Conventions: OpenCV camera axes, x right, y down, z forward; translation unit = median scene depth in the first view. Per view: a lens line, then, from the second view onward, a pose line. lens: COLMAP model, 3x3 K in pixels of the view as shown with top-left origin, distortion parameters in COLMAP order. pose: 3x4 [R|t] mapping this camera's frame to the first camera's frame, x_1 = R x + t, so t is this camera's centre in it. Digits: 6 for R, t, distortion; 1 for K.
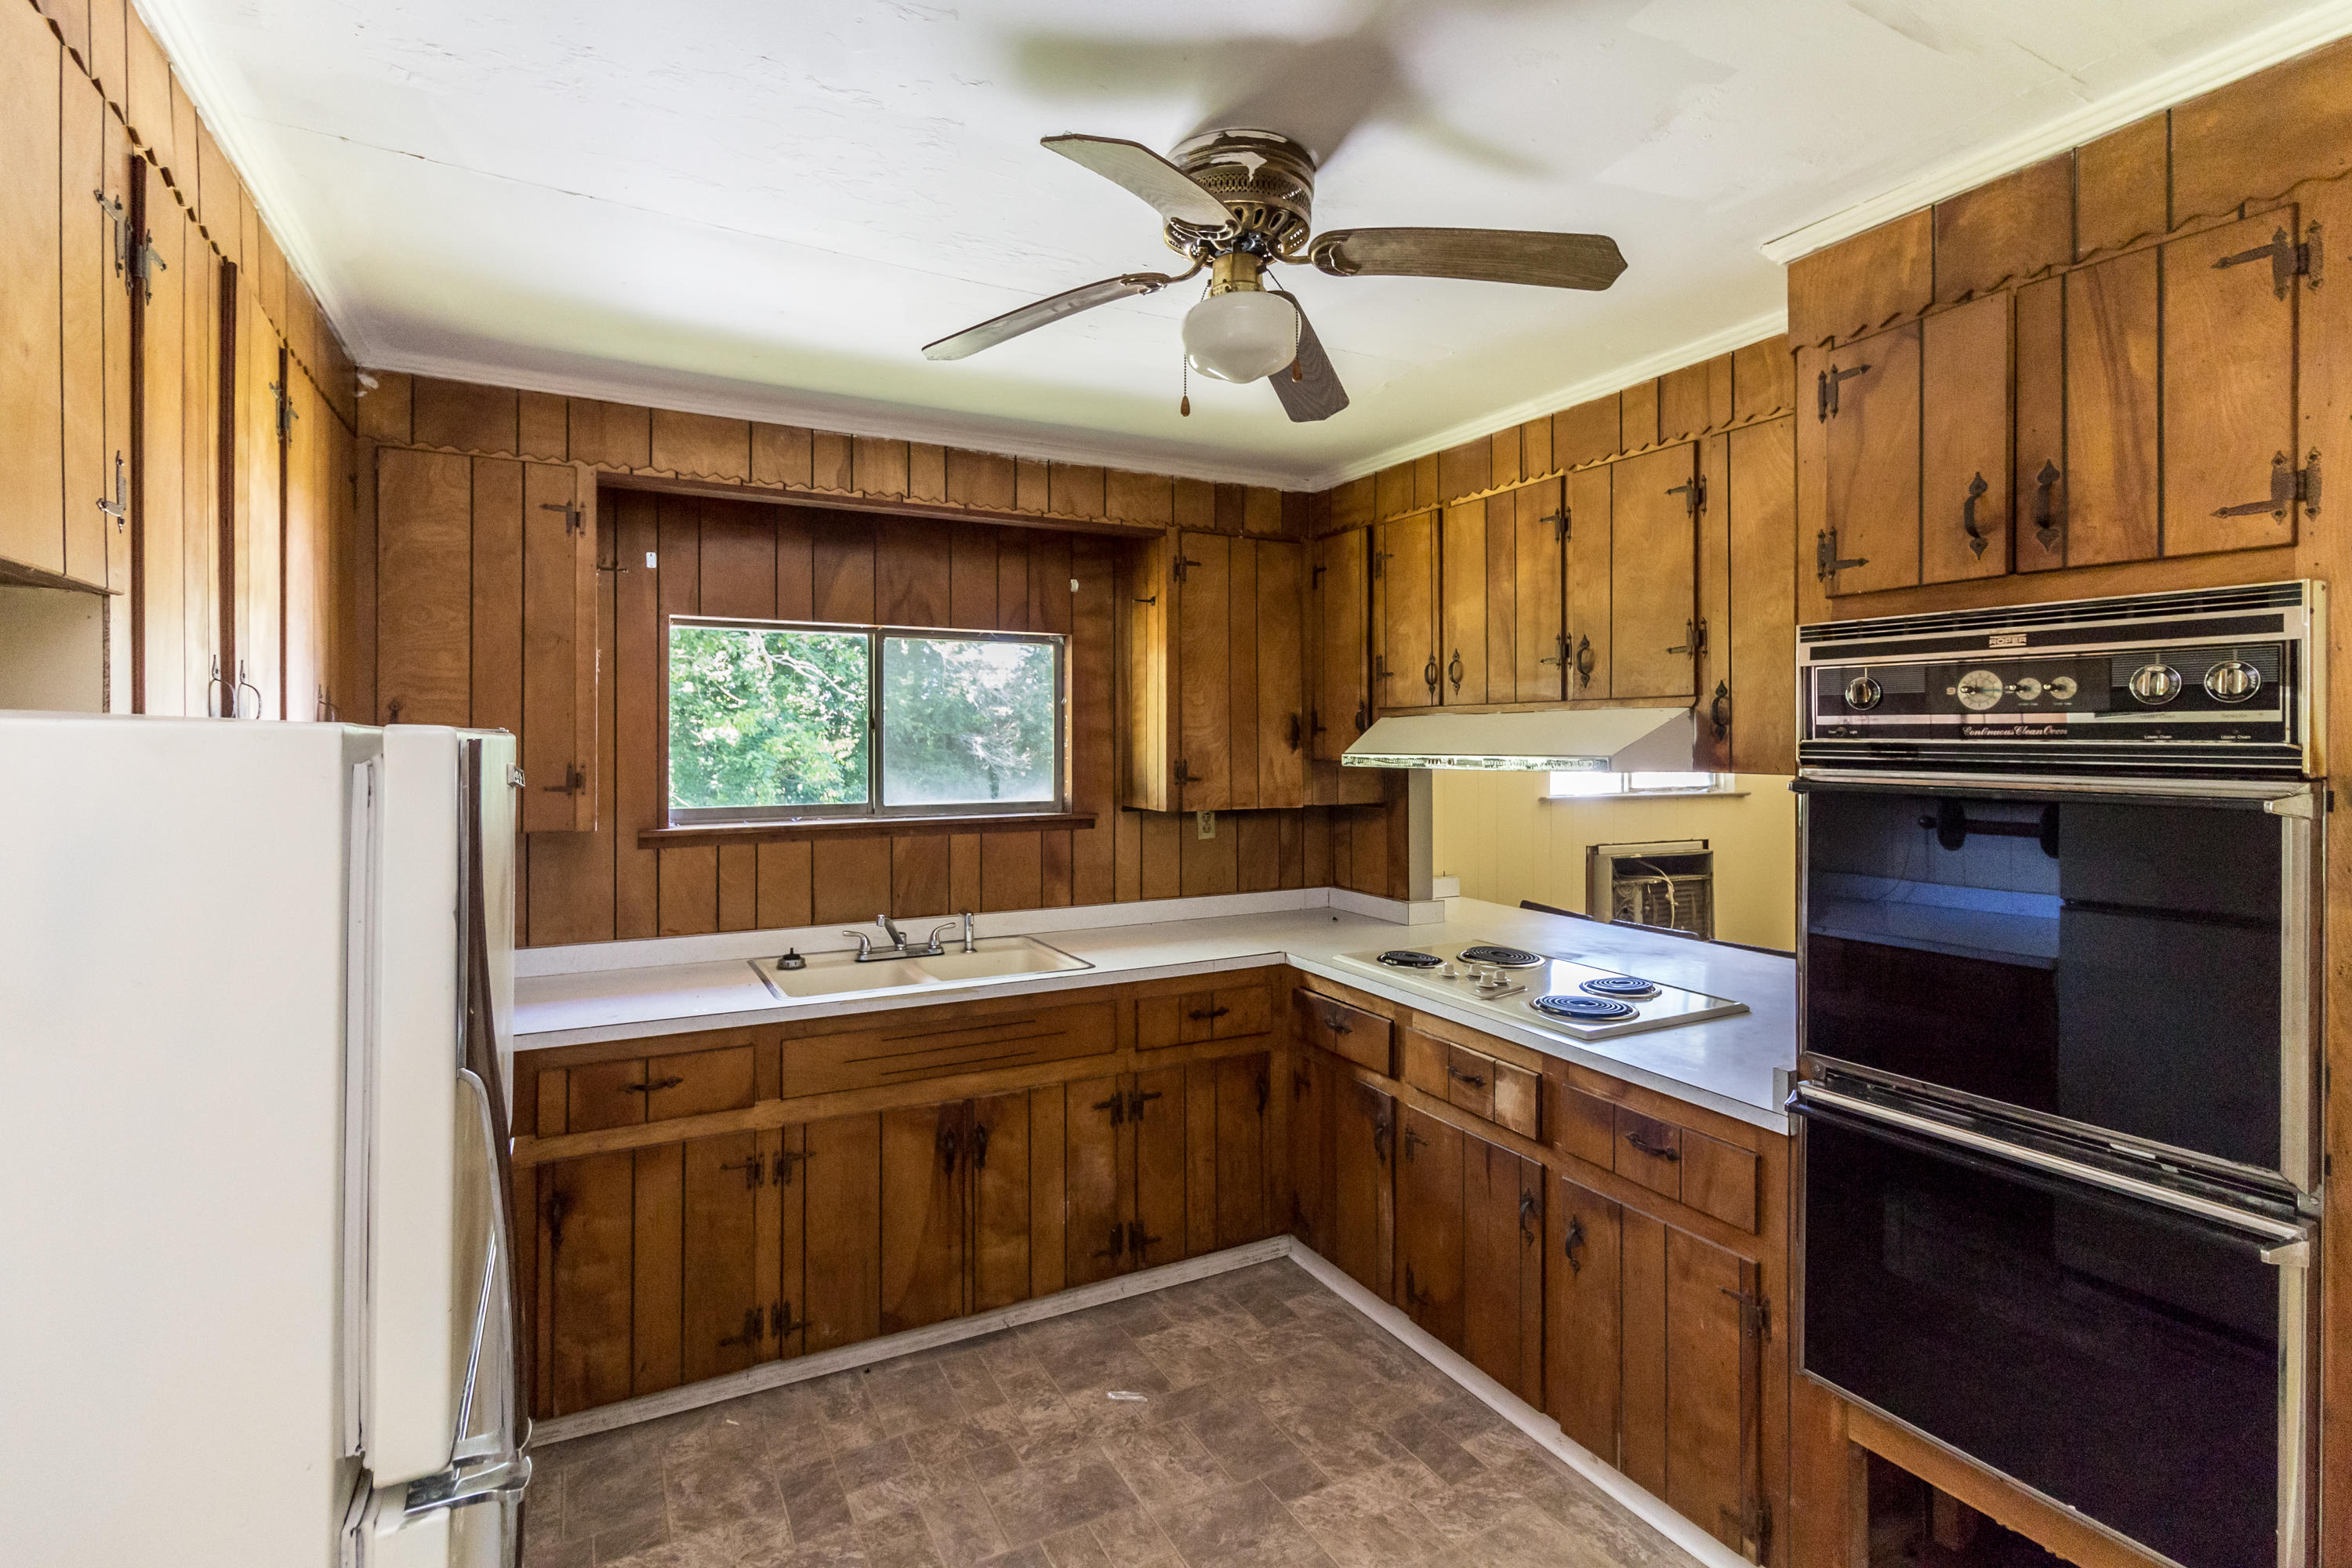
lens RADIAL K [[1102.1, 0, 1177.0], [0, 1102.1, 750.9], [0, 0, 1]] dist [-0.004544, -0.000391]
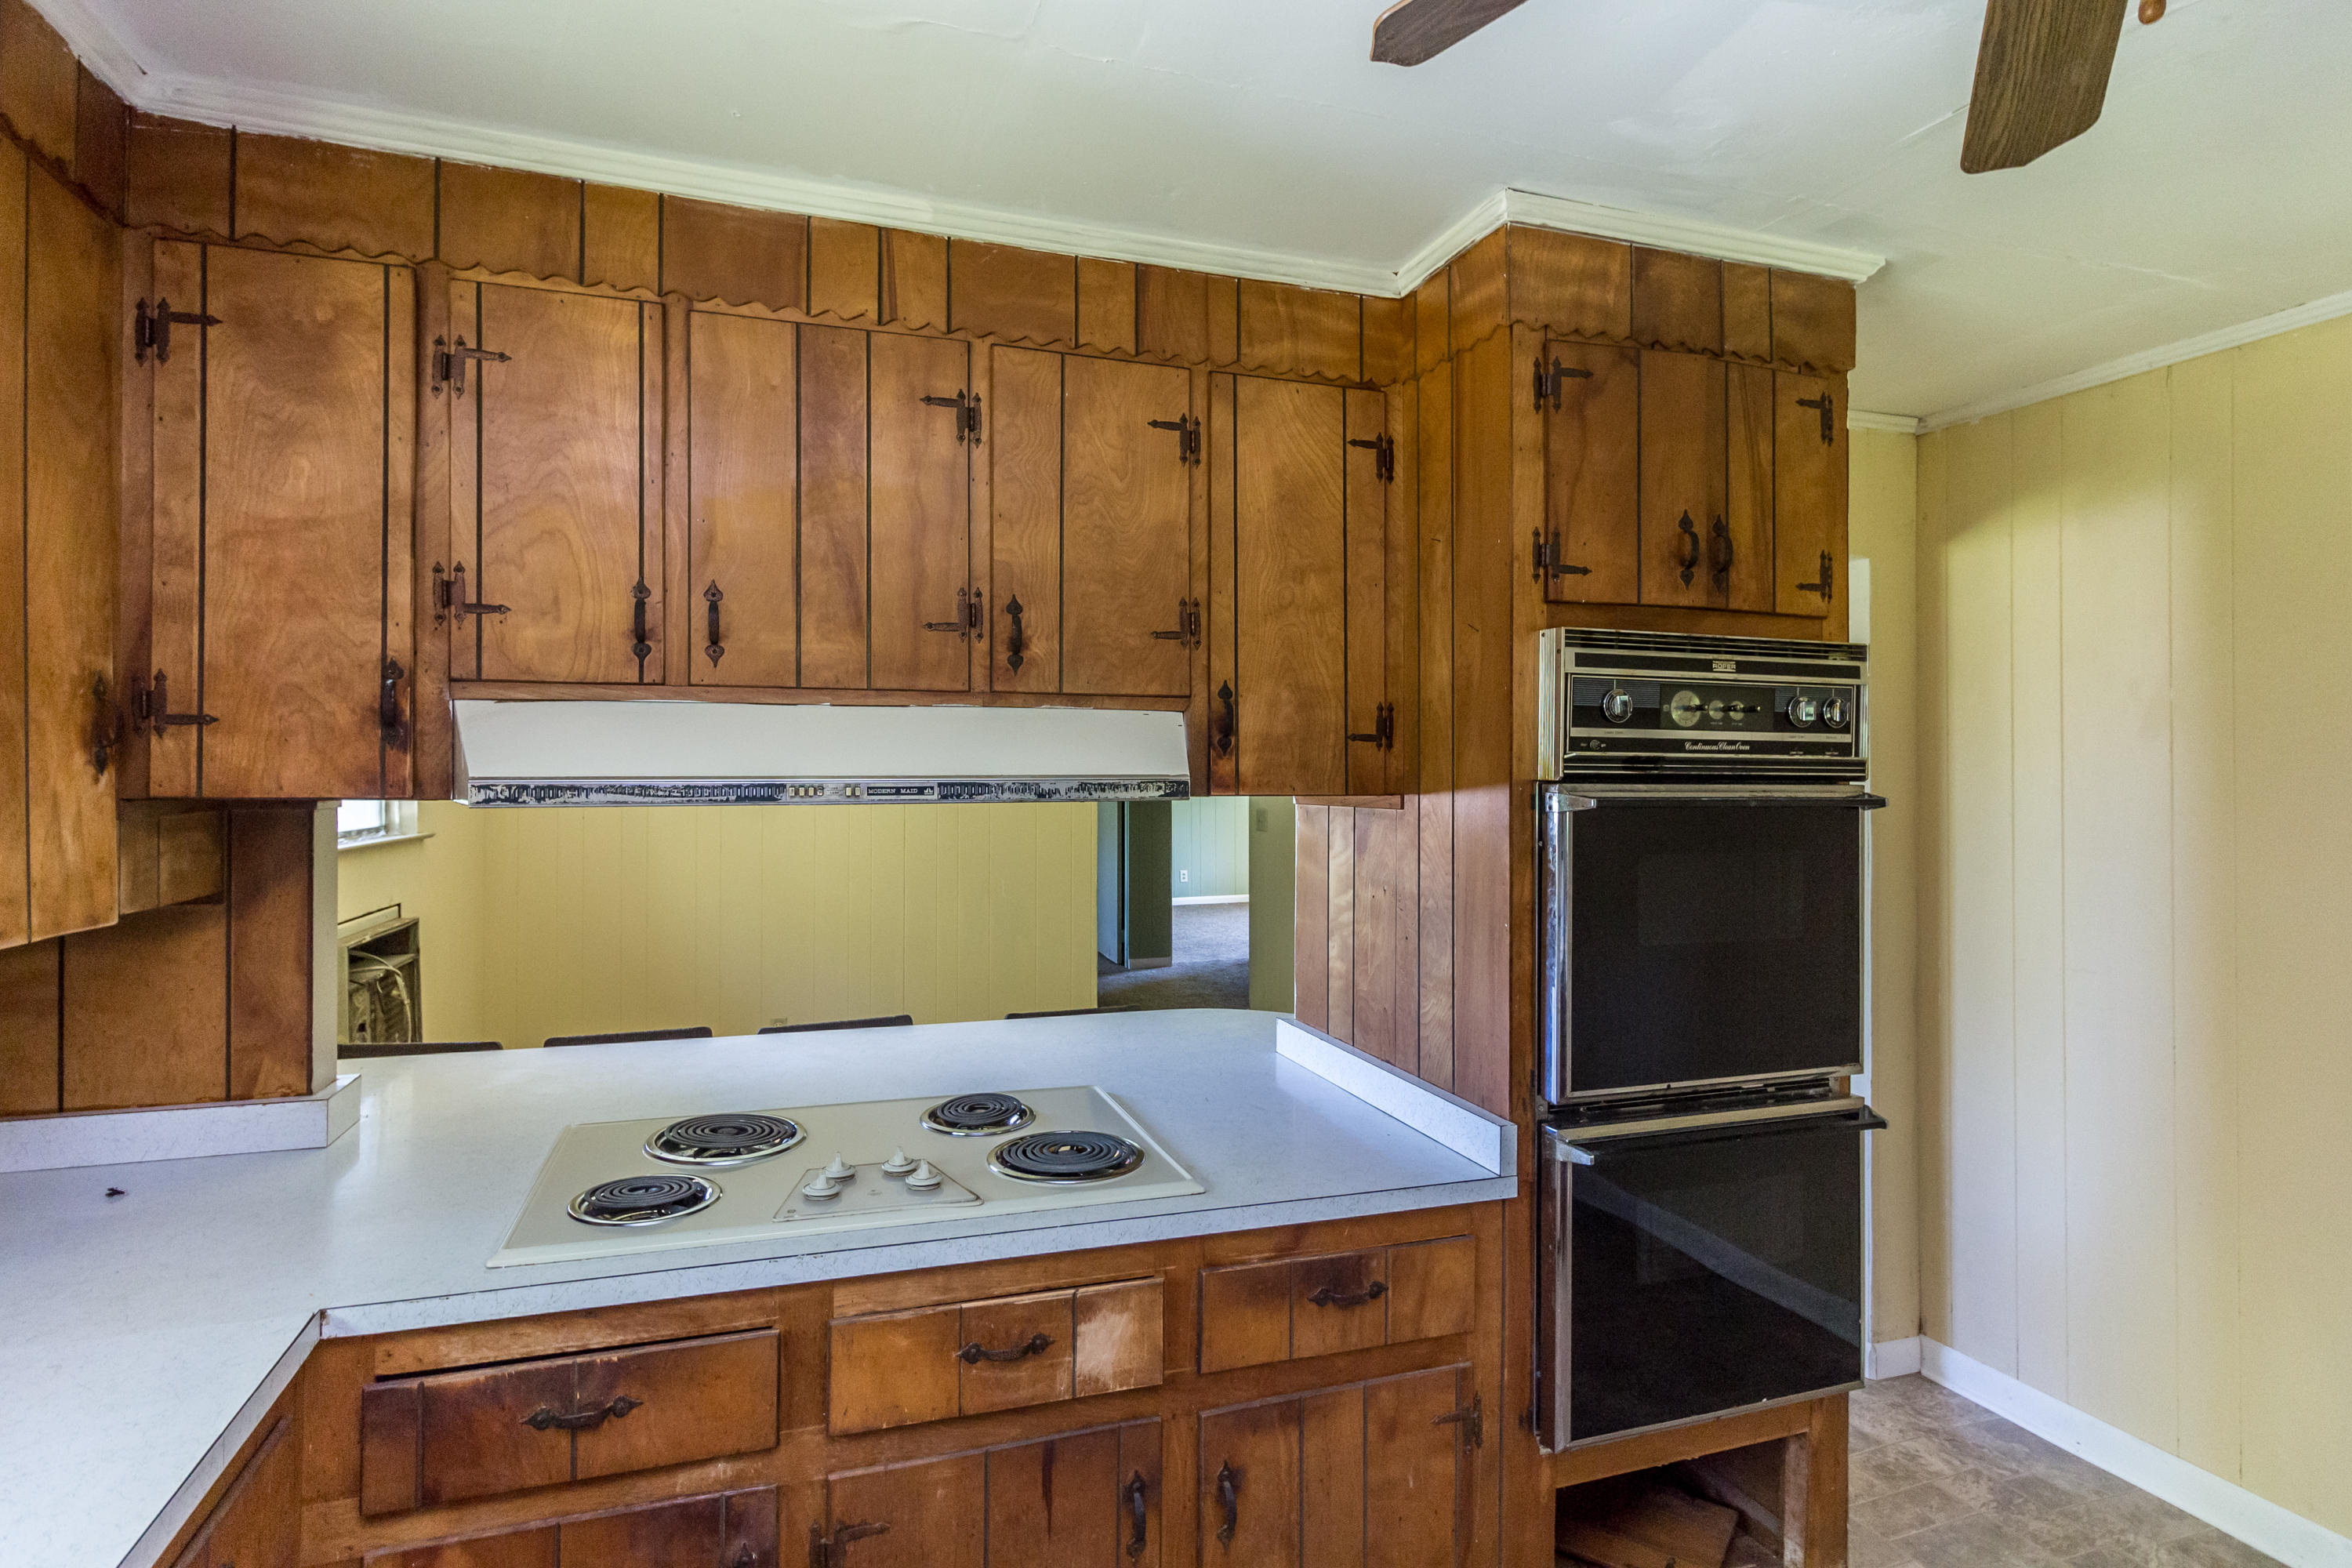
lens RADIAL K [[1137.9, 0, 1138.6], [0, 1137.9, 761.1], [0, 0, 1]] dist [-0.001392, -0.000088]
pose [[0.175833, 0.008986, 0.984379, -0.273884], [0.007650, 0.999916, -0.010495, 0.002670], [-0.984390, 0.009376, 0.175749, 0.759793]]
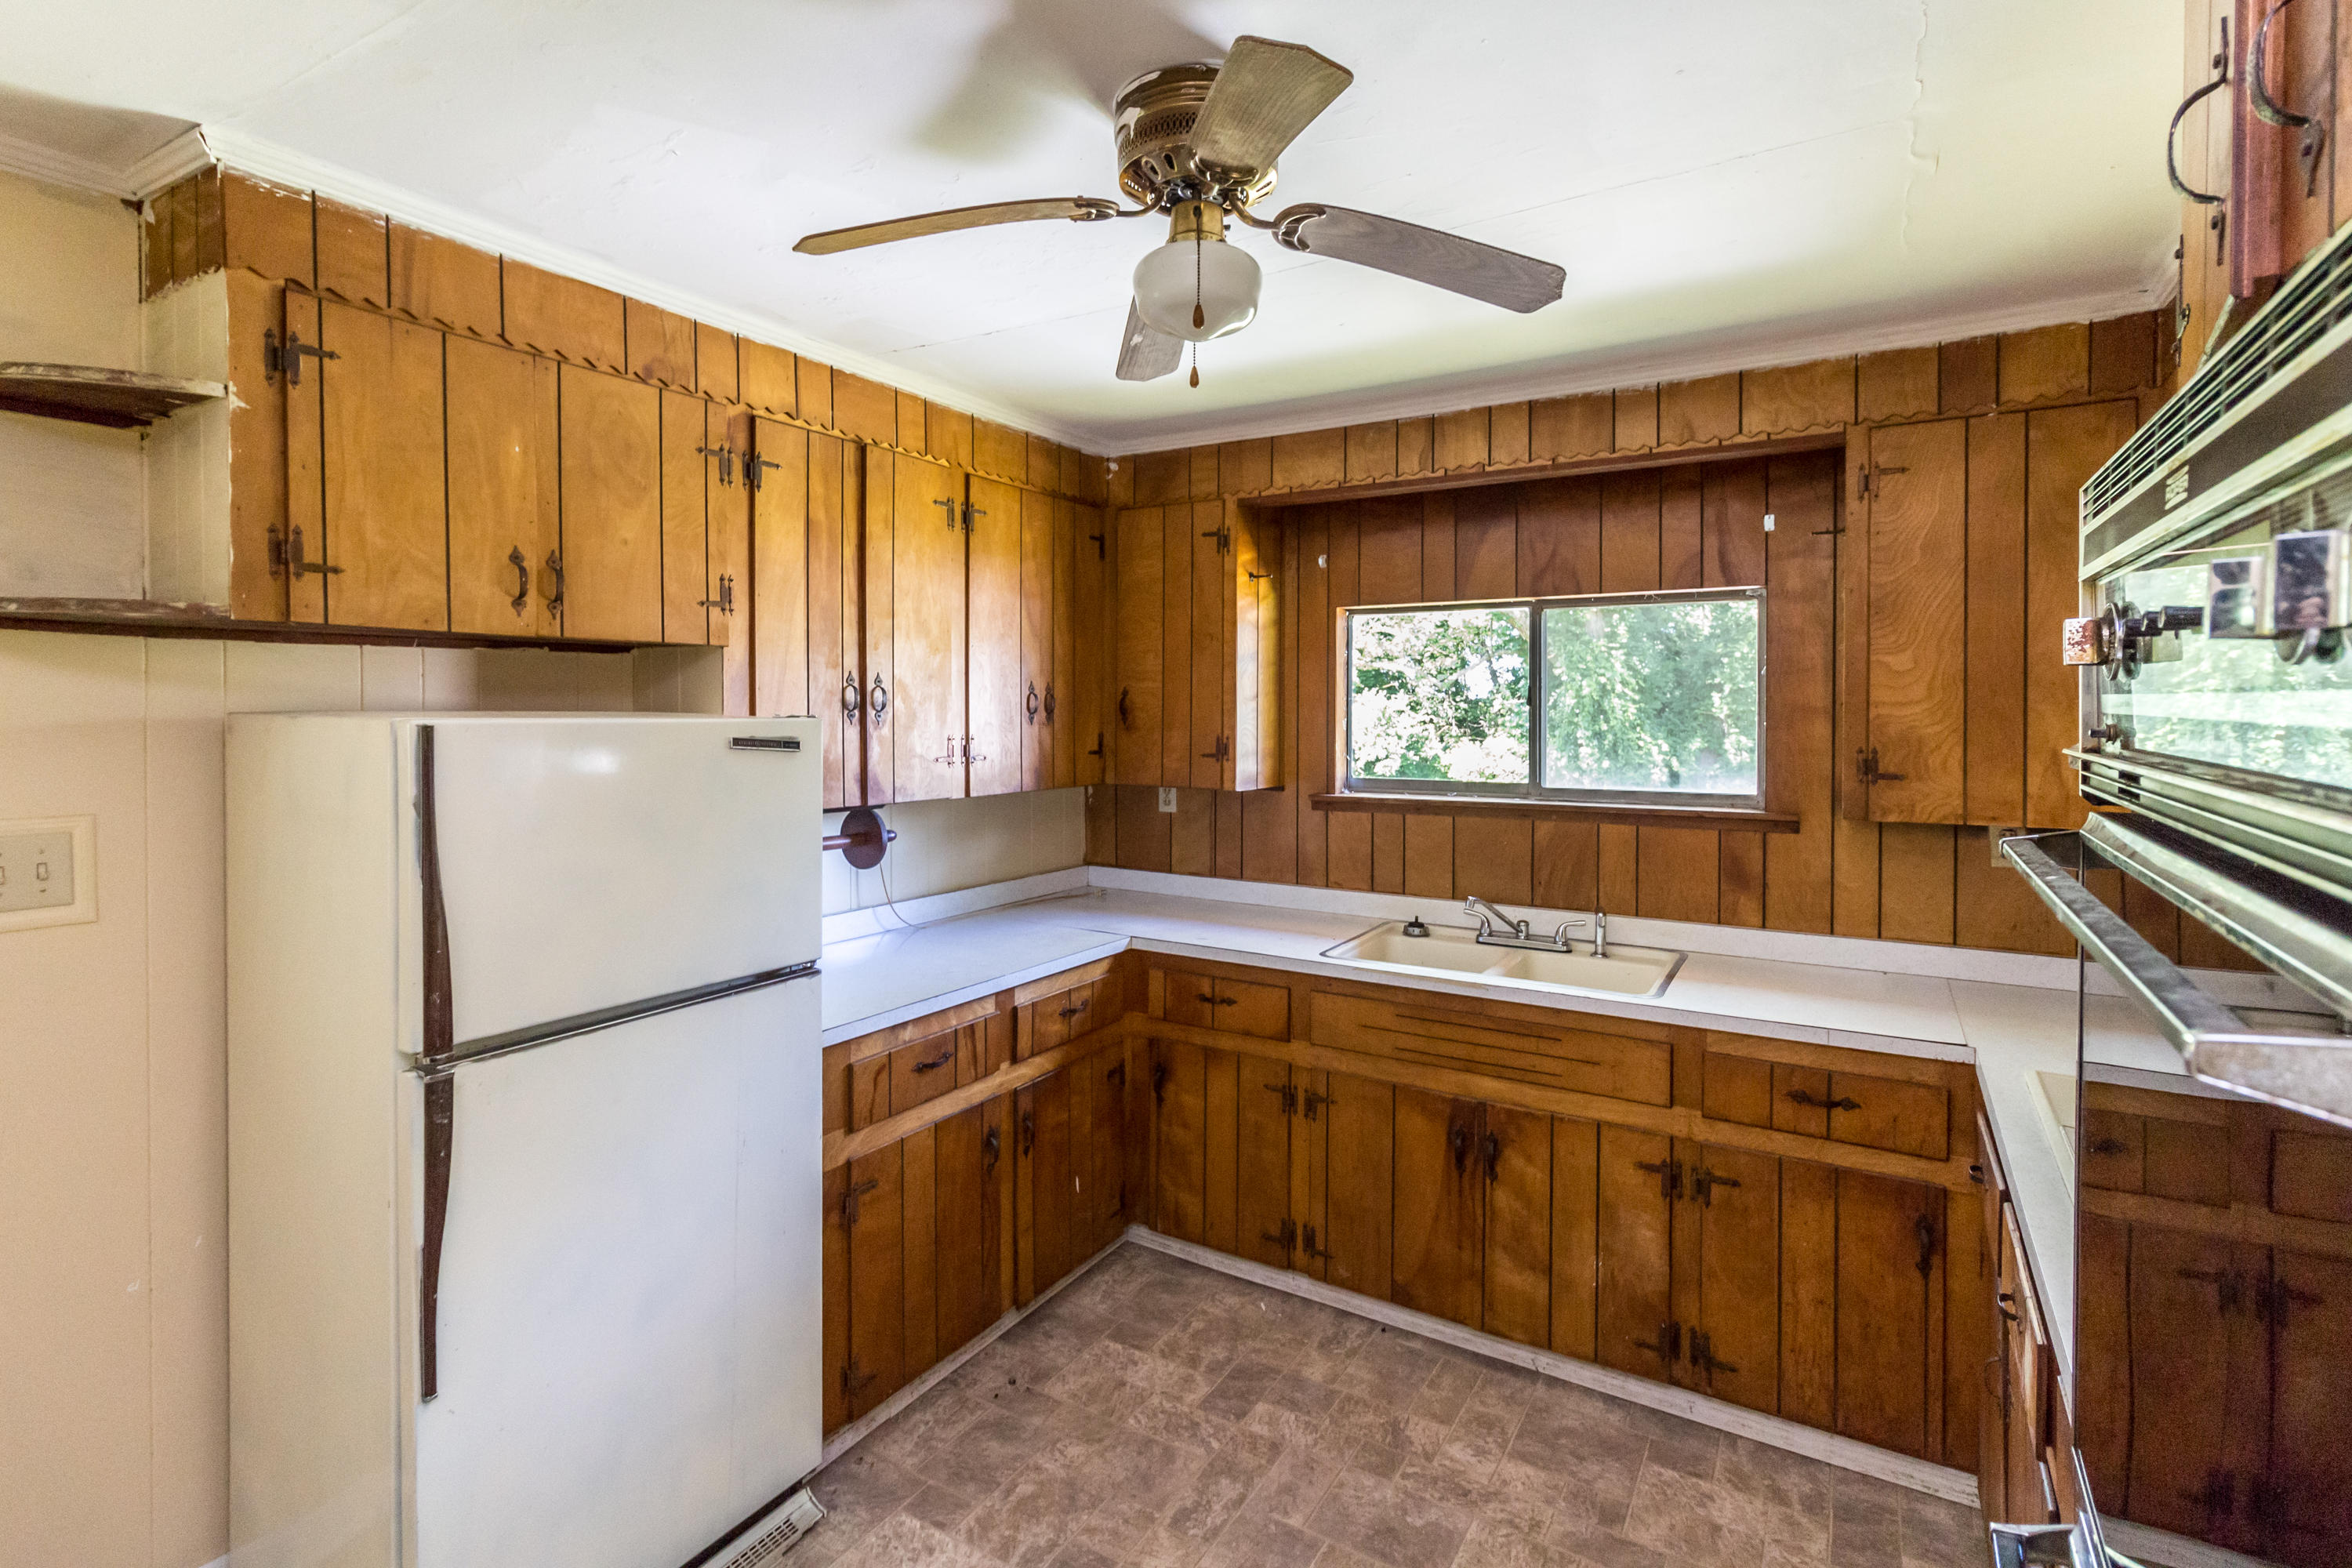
lens RADIAL K [[1112.3, 0, 1155.4], [0, 1112.3, 737.3], [0, 0, 1]] dist [-0.002904, -0.000592]
pose [[0.492231, 0.022892, -0.870164, 0.497550], [-0.009285, 0.999735, 0.021049, -0.012391], [0.870415, -0.002282, 0.492313, 0.294965]]
